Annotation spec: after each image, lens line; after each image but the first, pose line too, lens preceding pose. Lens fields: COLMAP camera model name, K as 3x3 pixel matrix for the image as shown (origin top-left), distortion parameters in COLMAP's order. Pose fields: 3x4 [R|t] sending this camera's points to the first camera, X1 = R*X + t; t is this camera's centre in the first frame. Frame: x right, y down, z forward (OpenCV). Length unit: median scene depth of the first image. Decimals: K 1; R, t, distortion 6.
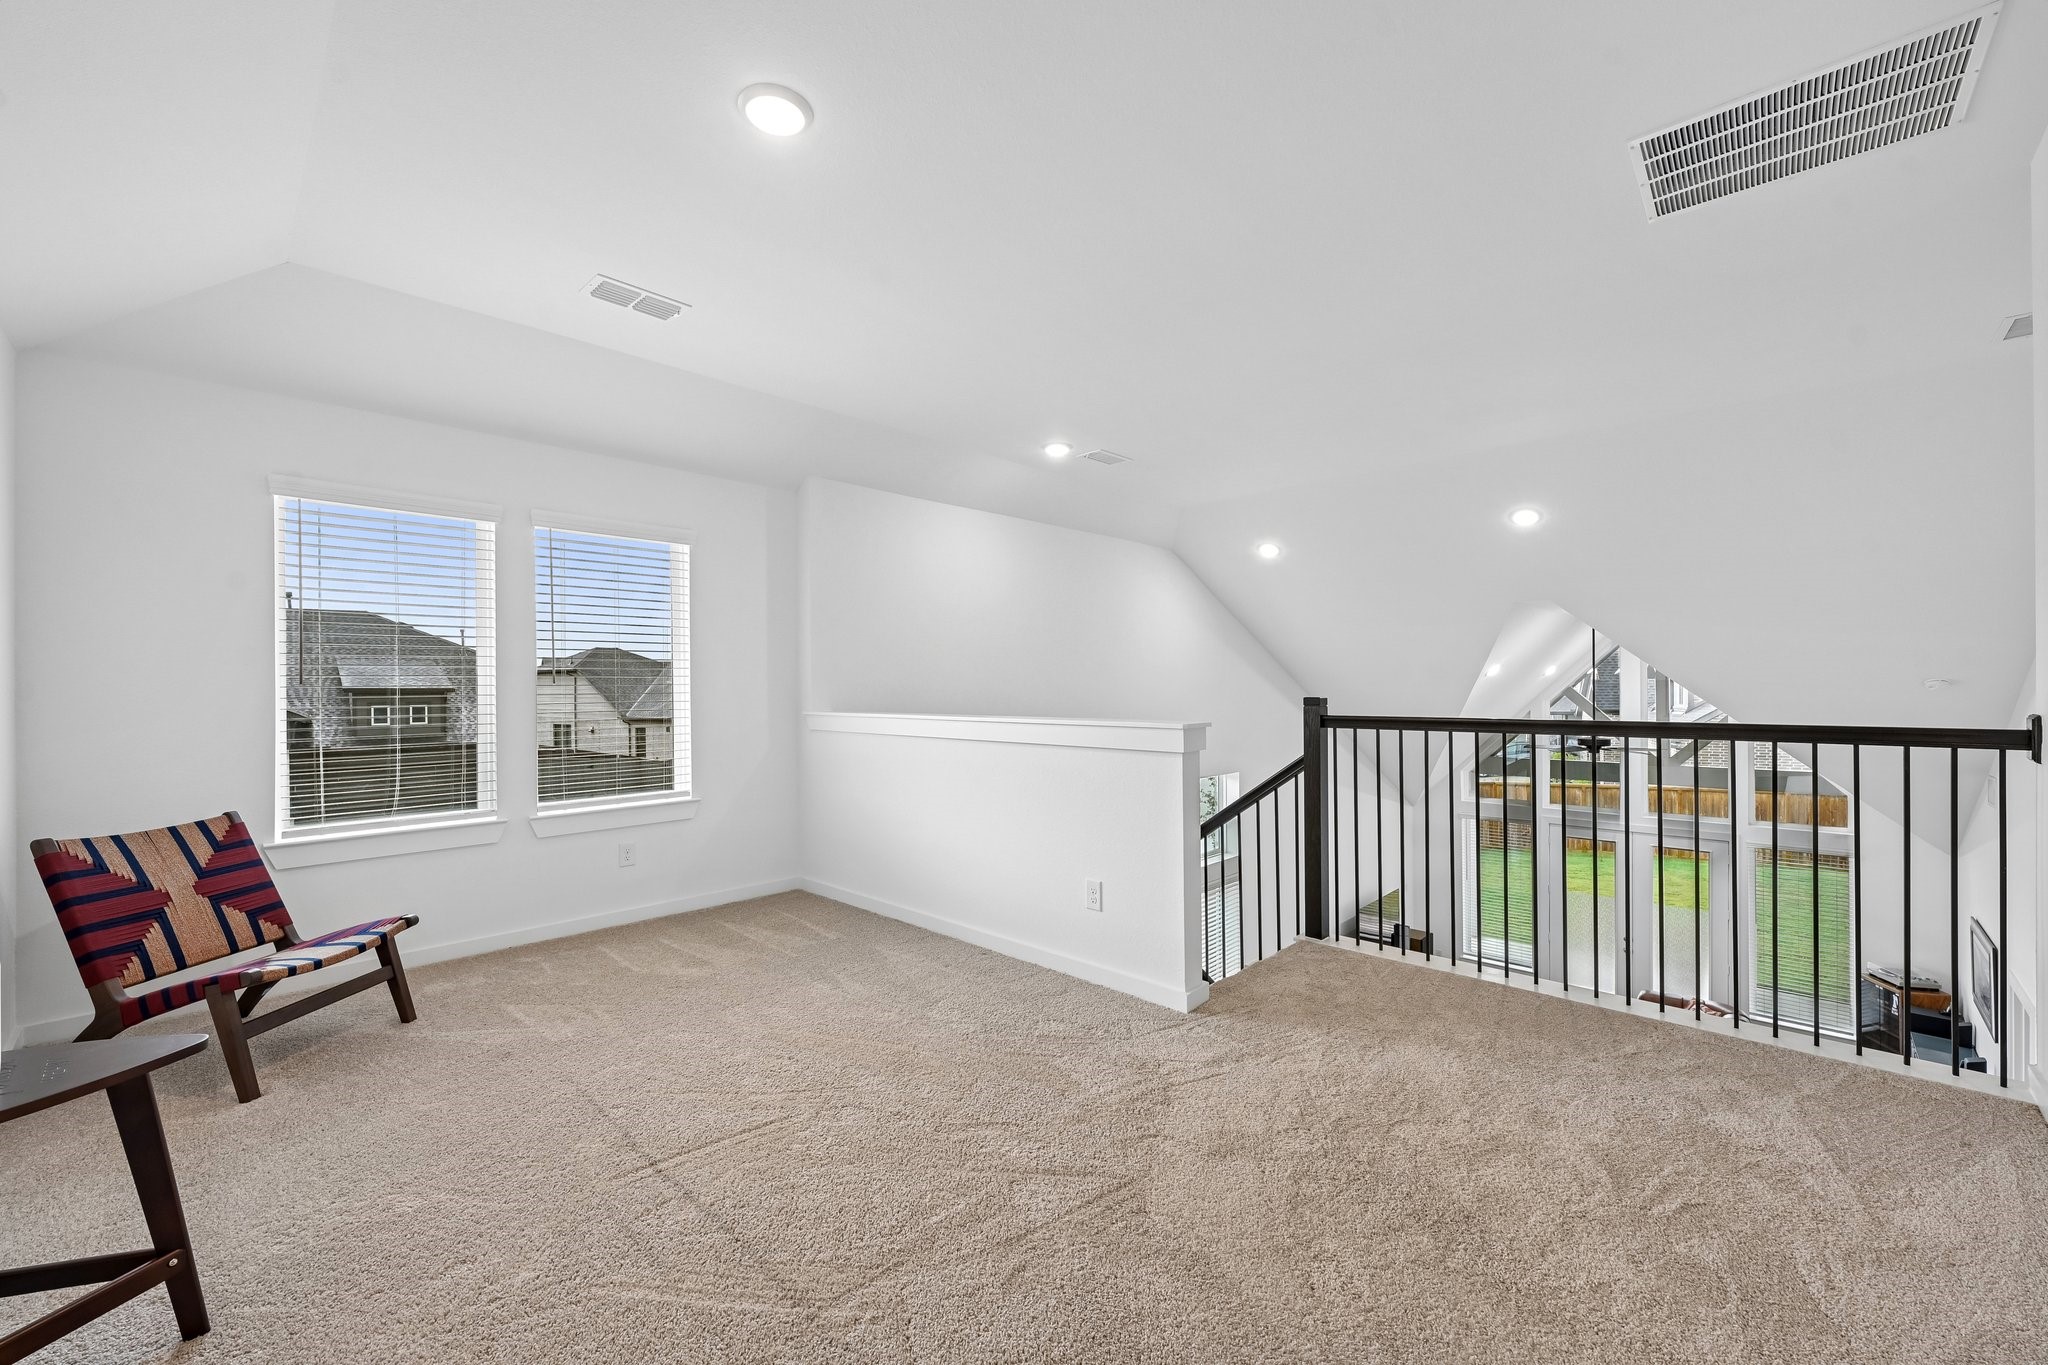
lens RADIAL K [[818.3, 0, 1024.0], [0, 818.3, 682.5], [0, 0, 1]] dist [-0.000563, 0.000047]
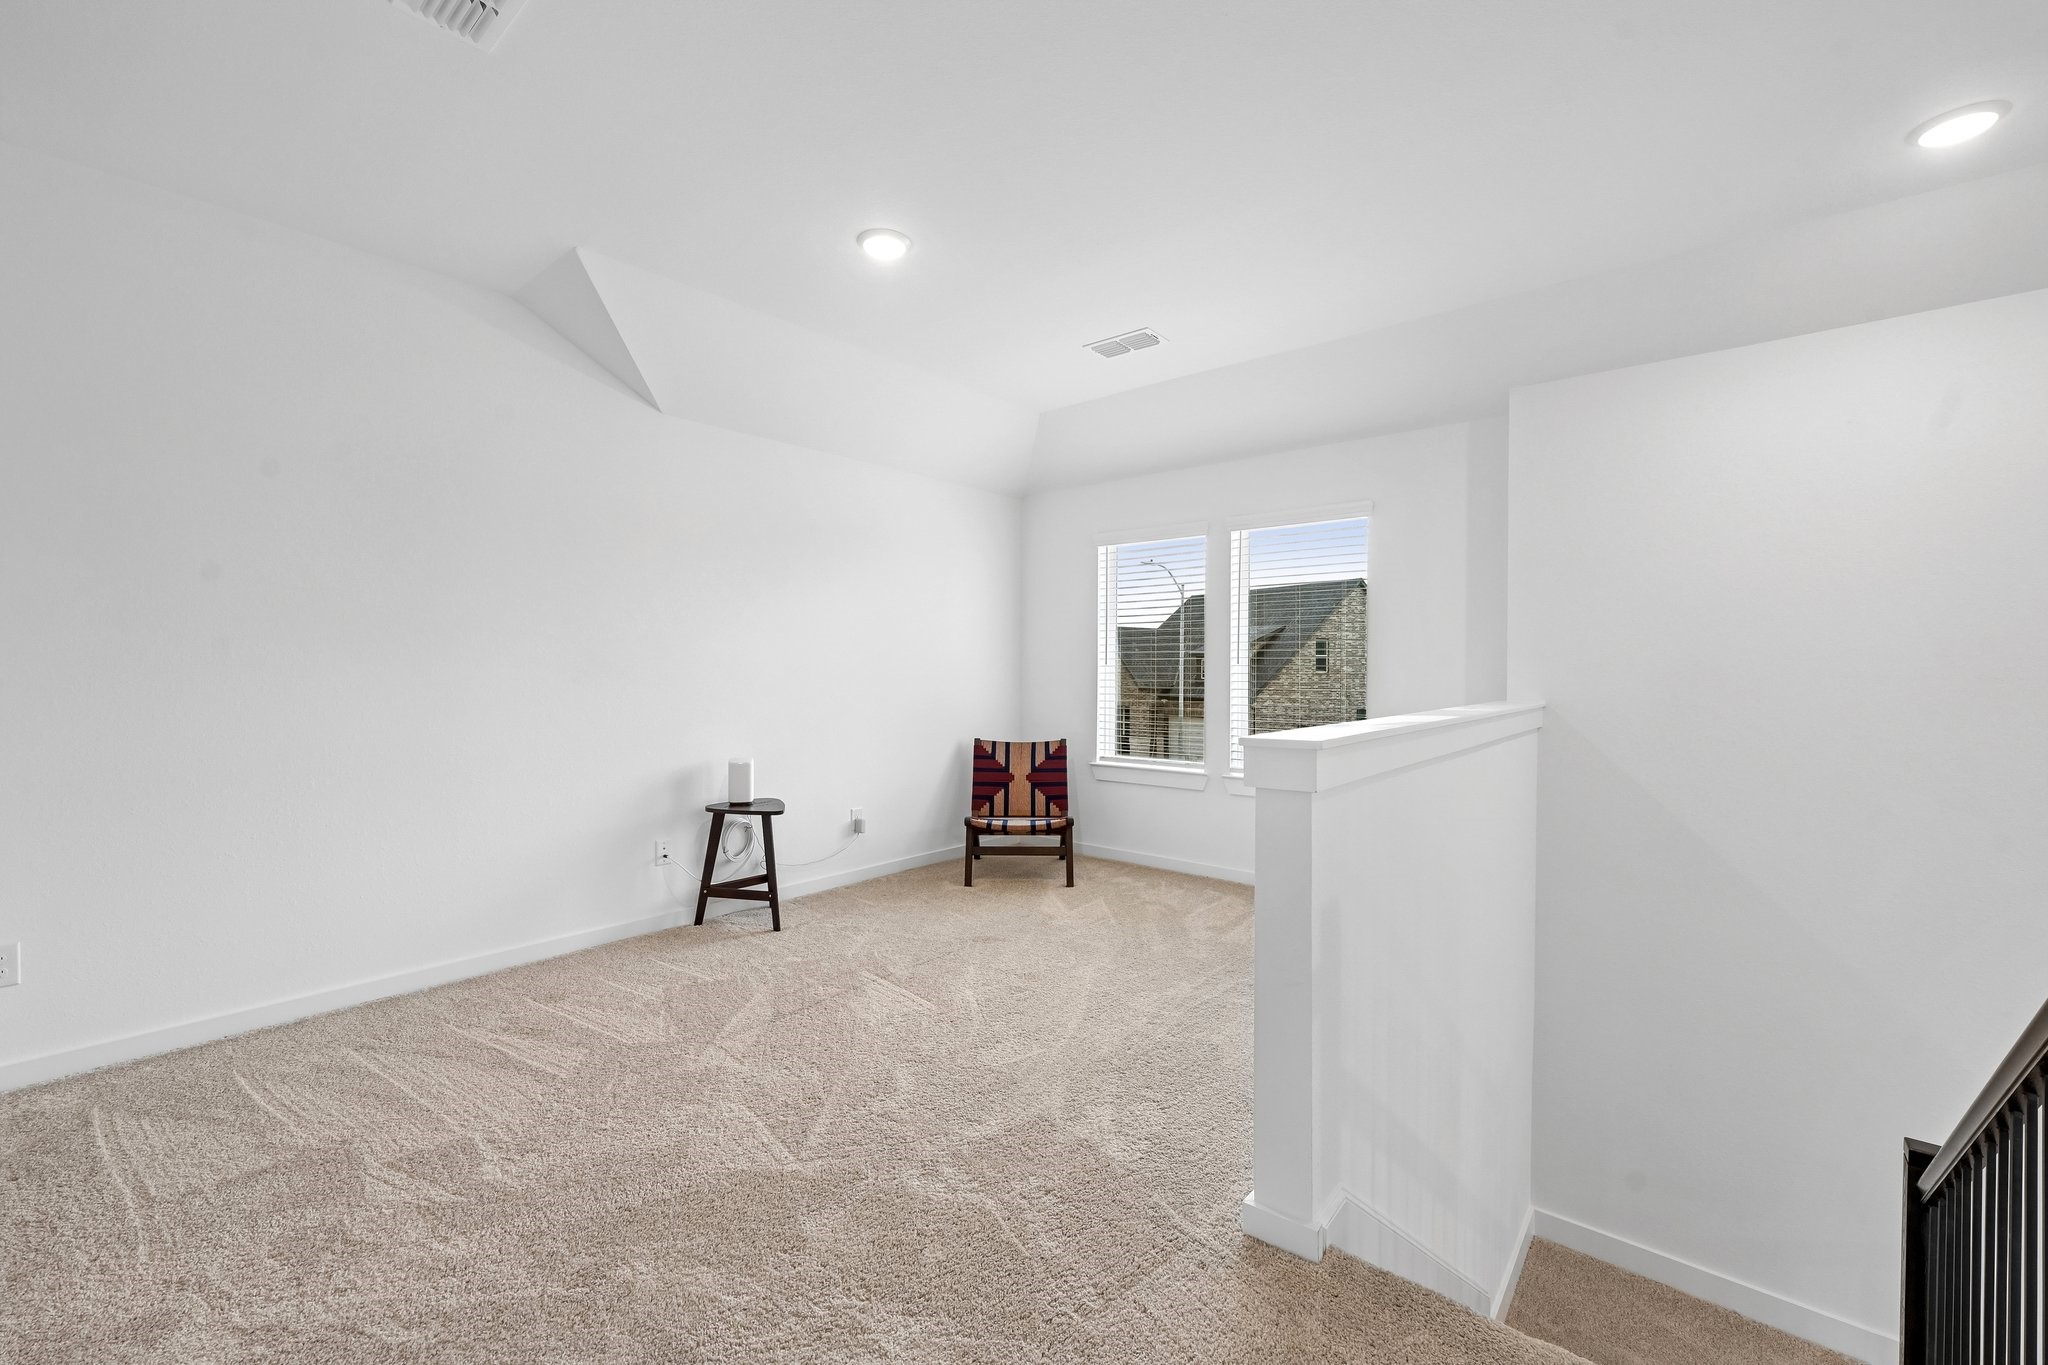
lens RADIAL K [[818.3, 0, 1024.0], [0, 818.3, 682.5], [0, 0, 1]] dist [-0.000563, 0.000047]
pose [[0.065735, 0.026215, -0.997493, 0.711630], [0.006659, 0.999621, 0.026709, -0.007216], [0.997815, -0.008398, 0.065535, 0.768715]]
